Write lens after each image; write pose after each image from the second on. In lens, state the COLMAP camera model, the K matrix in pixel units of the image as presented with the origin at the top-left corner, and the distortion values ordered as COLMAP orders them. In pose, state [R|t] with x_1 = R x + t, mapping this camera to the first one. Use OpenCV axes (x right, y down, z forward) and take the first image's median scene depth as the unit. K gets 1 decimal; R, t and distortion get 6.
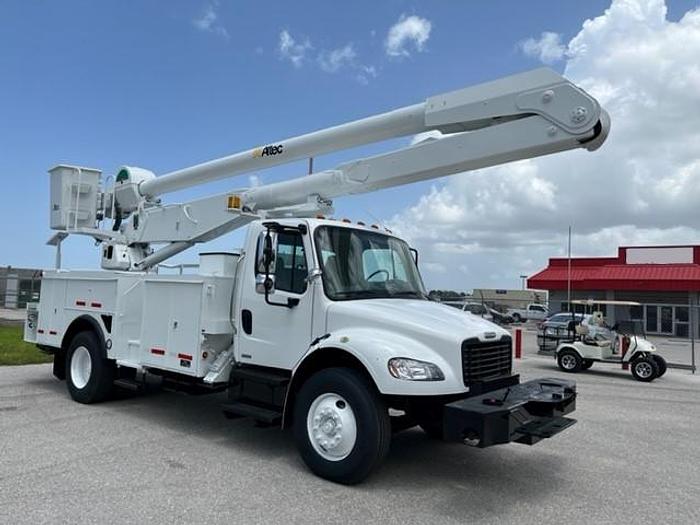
lens RADIAL K [[531.3, 0, 346.4], [0, 531.3, 240.5], [0, 0, 1]] dist [0.046619, -0.075741]
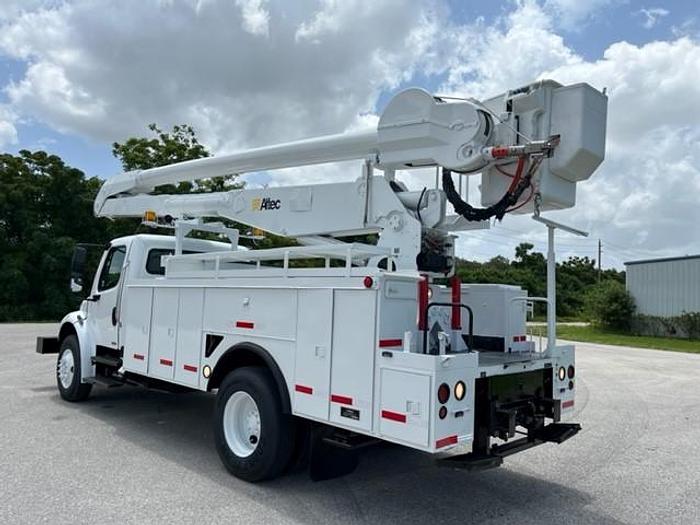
lens RADIAL K [[532.0, 0, 349.9], [0, 532.0, 248.2], [0, 0, 1]] dist [0.014624, 0.001180]
pose [[-0.991398, -0.066848, 0.112523, -0.905561], [-0.087439, 0.978003, -0.189379, 0.175212], [-0.097389, -0.197589, -0.975435, 2.076680]]
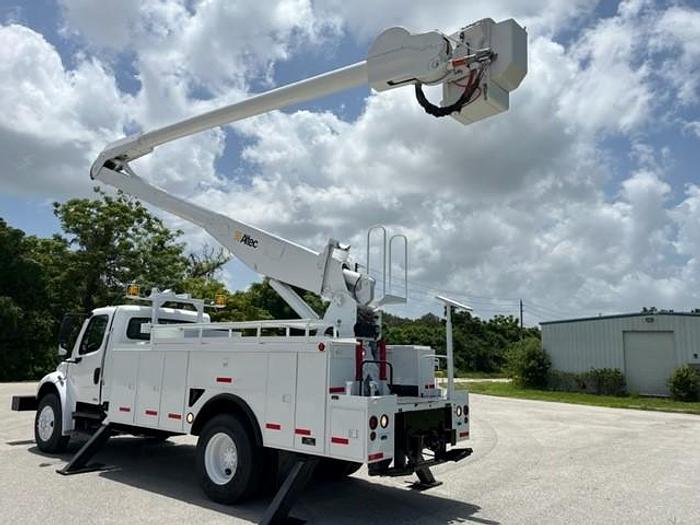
lens RADIAL K [[531.3, 0, 346.4], [0, 531.3, 240.5], [0, 0, 1]] dist [0.046619, -0.075741]
pose [[-0.997545, -0.069877, 0.004512, -0.895727], [-0.067732, 0.946560, -0.315336, 0.197287], [0.017764, -0.314867, -0.948969, 2.292276]]
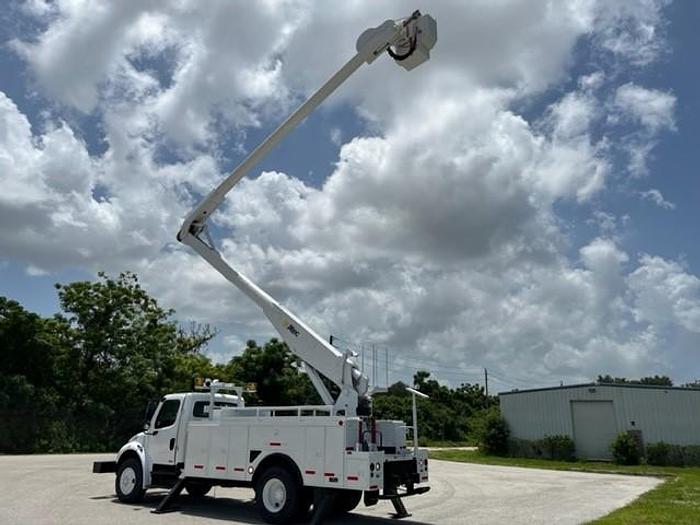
lens RADIAL K [[529.4, 0, 348.8], [0, 529.4, 242.8], [0, 0, 1]] dist [0.052918, -0.084307]
pose [[-0.995724, -0.078085, -0.049353, -0.804697], [-0.049551, 0.902401, -0.428039, 0.253060], [0.077959, -0.423763, -0.902412, 2.794617]]
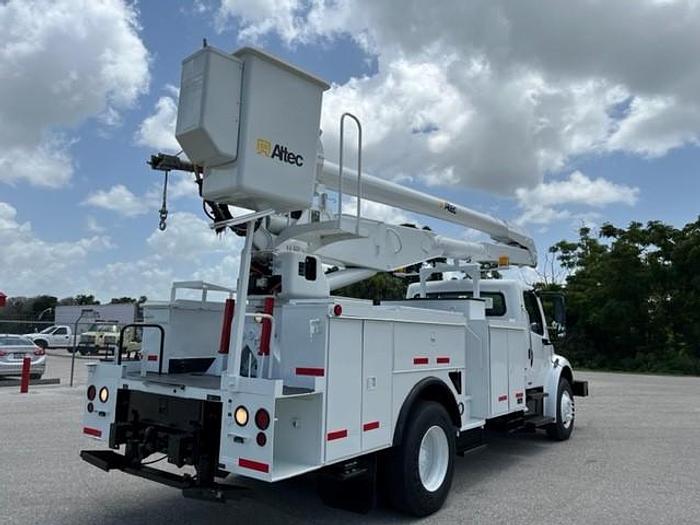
lens RADIAL K [[531.3, 0, 346.4], [0, 531.3, 240.5], [0, 0, 1]] dist [0.046619, -0.075741]
pose [[-0.028173, 0.129598, 0.991166, -1.480360], [-0.125344, 0.983276, -0.132129, 0.091900], [-0.991713, -0.127959, -0.011457, 1.438888]]
